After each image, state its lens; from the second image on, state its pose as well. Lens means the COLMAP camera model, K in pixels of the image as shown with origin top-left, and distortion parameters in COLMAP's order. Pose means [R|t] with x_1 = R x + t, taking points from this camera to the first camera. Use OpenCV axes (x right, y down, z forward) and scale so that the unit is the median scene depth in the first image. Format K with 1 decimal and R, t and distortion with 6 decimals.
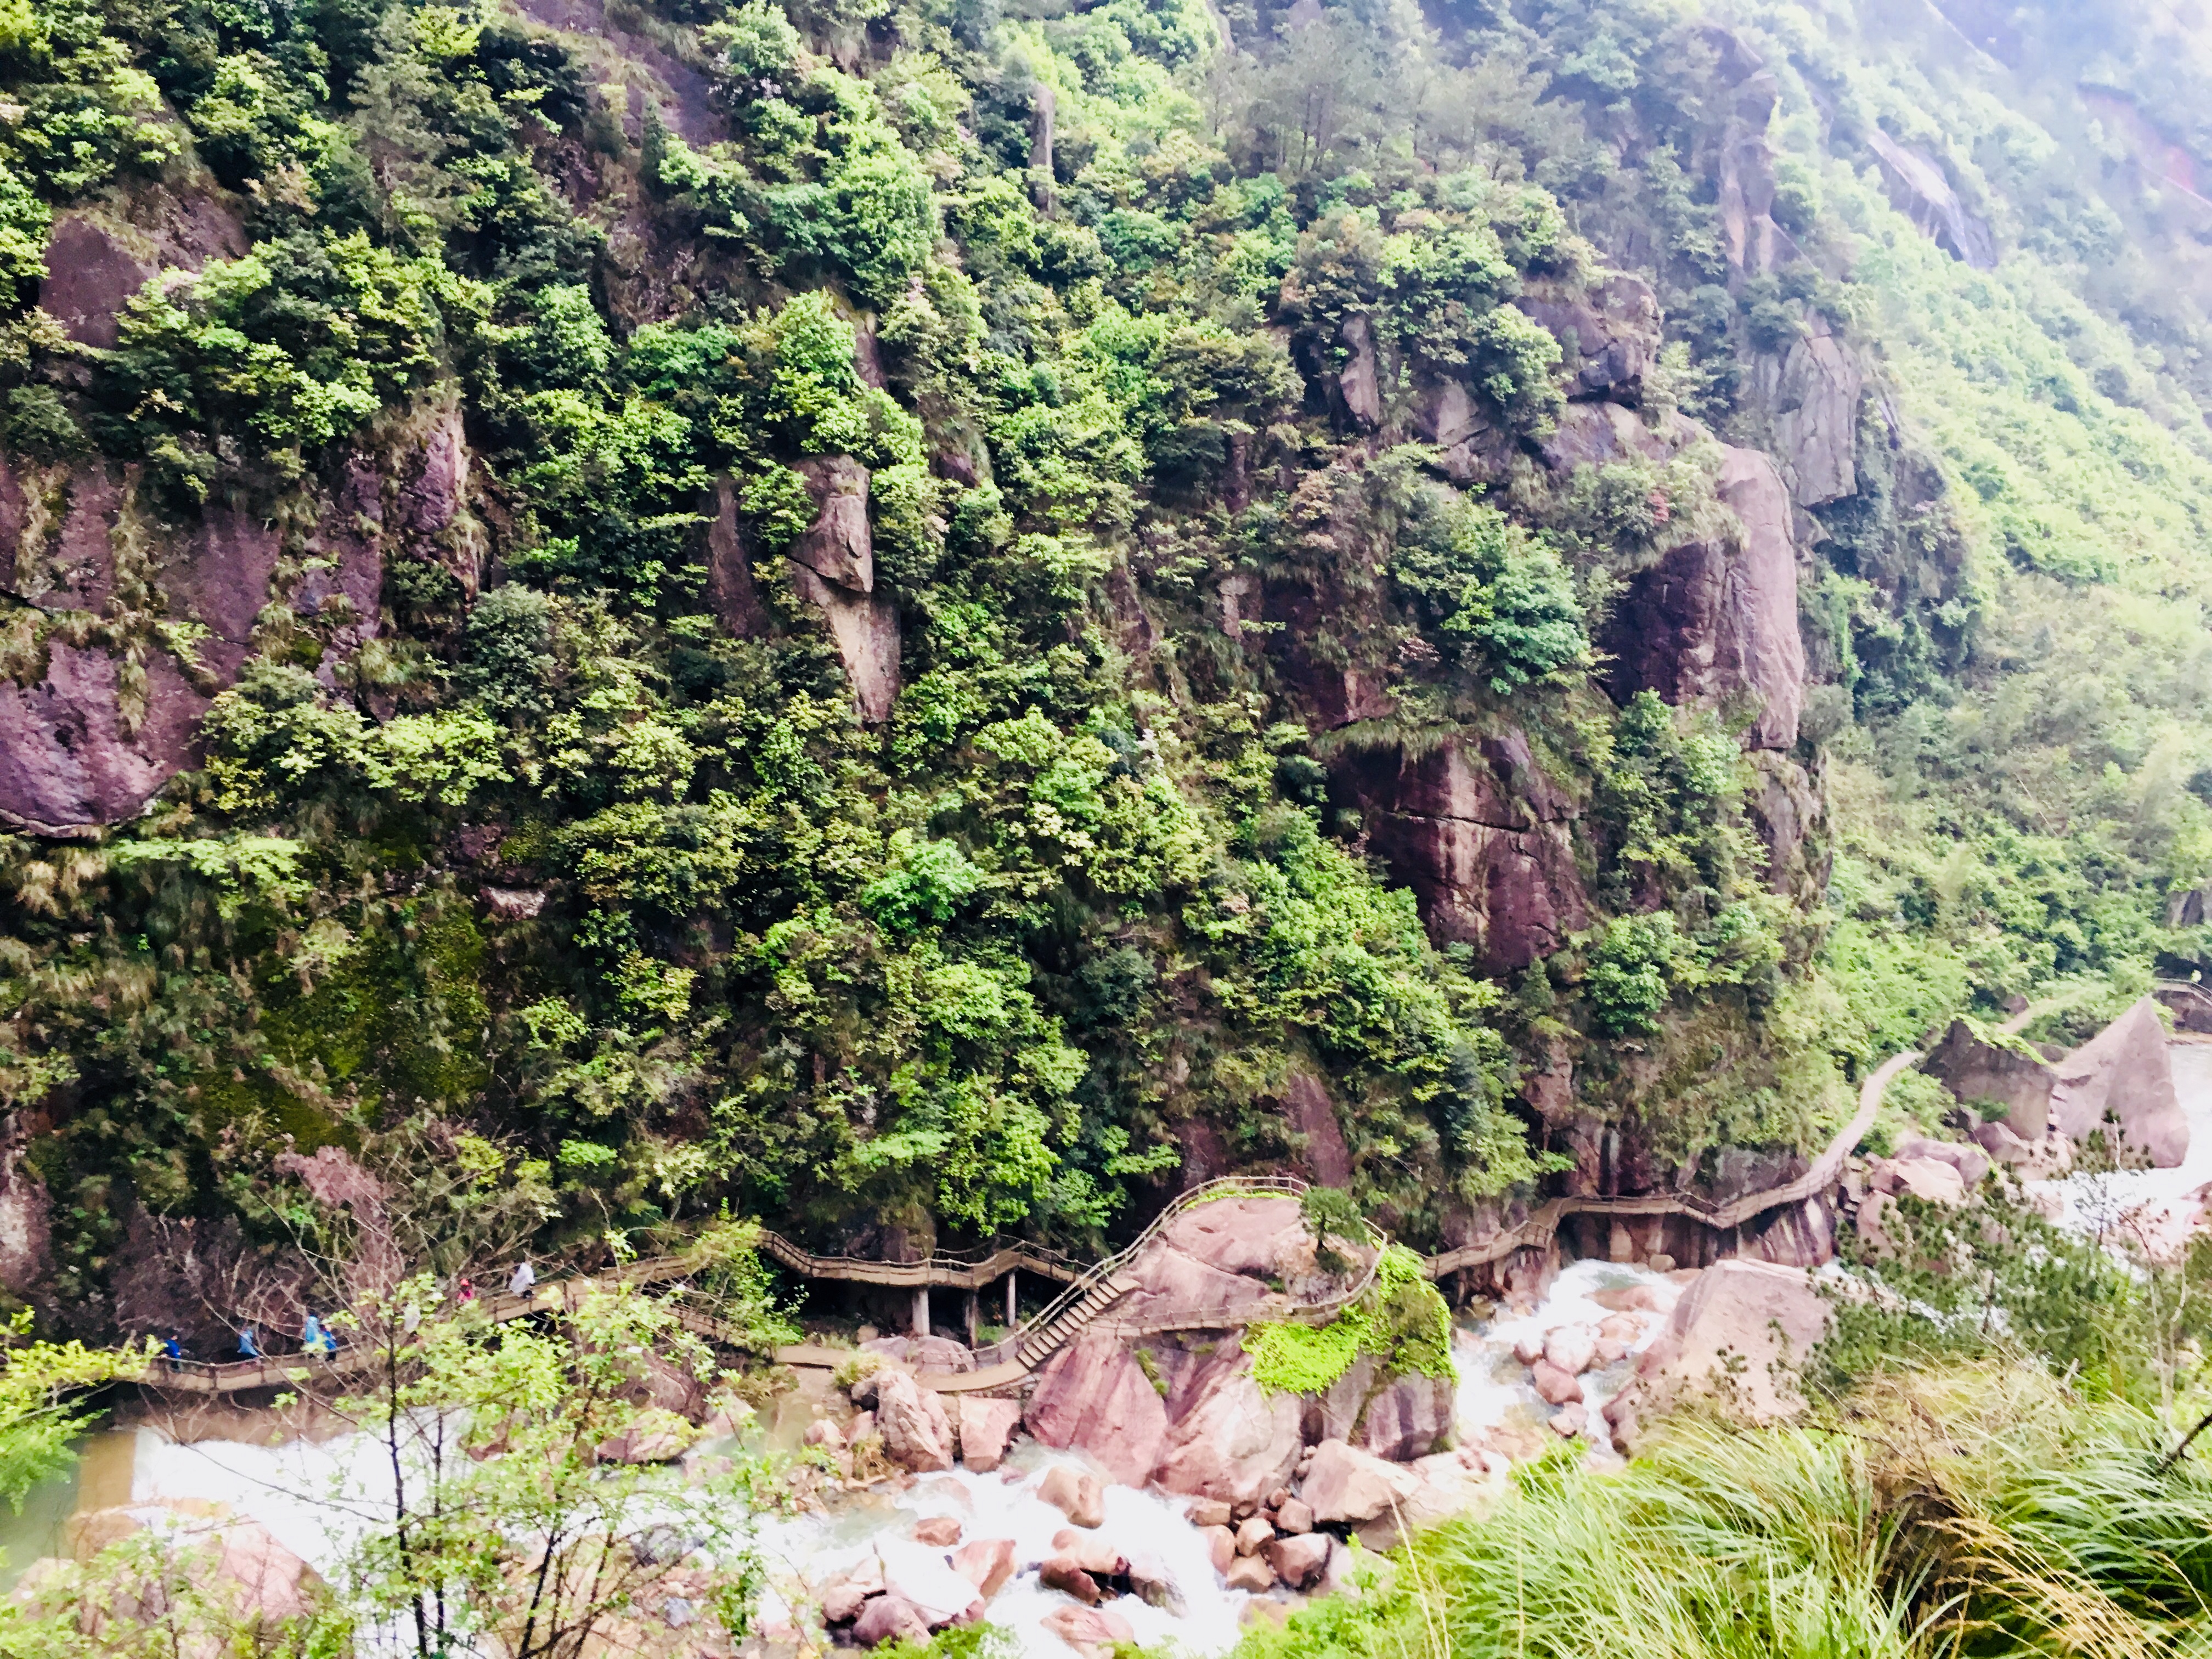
lens RADIAL K [[1911.8, 0, 1106.0], [0, 1911.8, 829.5], [0, 0, 1]] dist [0.075605, 0.001834]
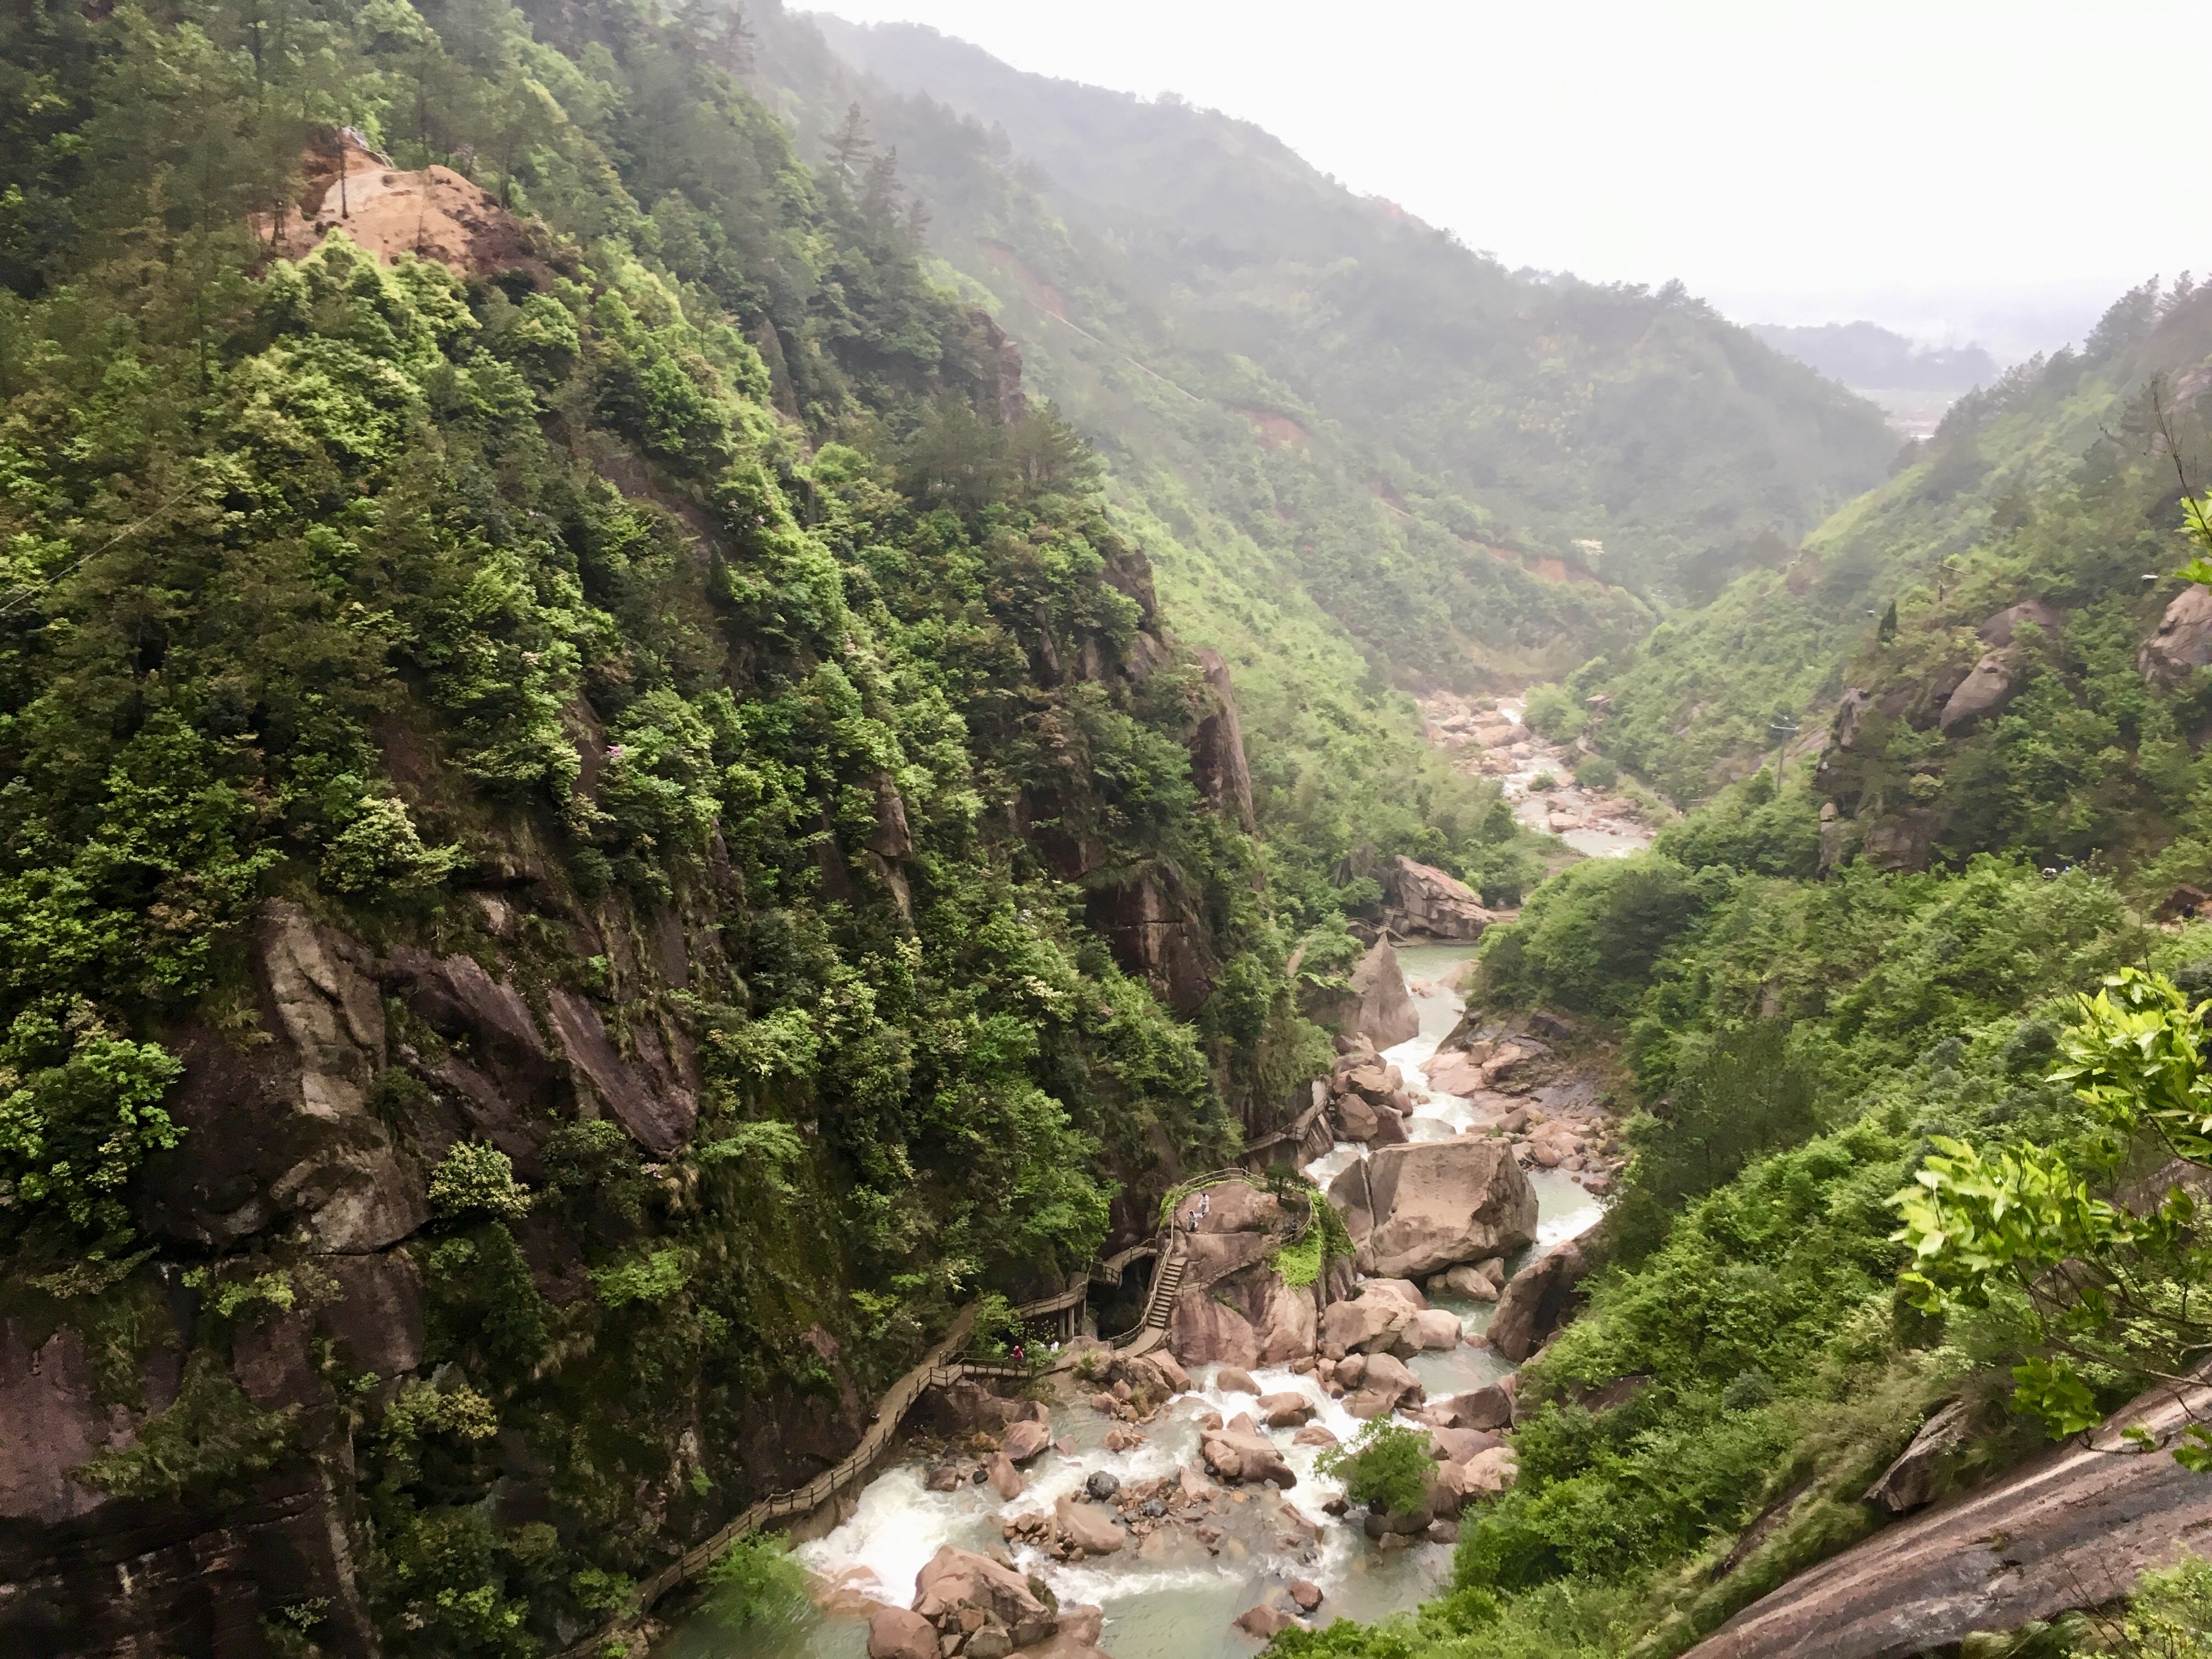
lens RADIAL K [[1858.1, 0, 1095.7], [0, 1858.1, 877.6], [0, 0, 1]] dist [0.049055, -0.156892]
pose [[0.821146, -0.196455, 0.535841, -0.637267], [0.188649, 0.979544, 0.070036, -0.152961], [-0.538639, 0.043576, 0.841409, -0.212985]]
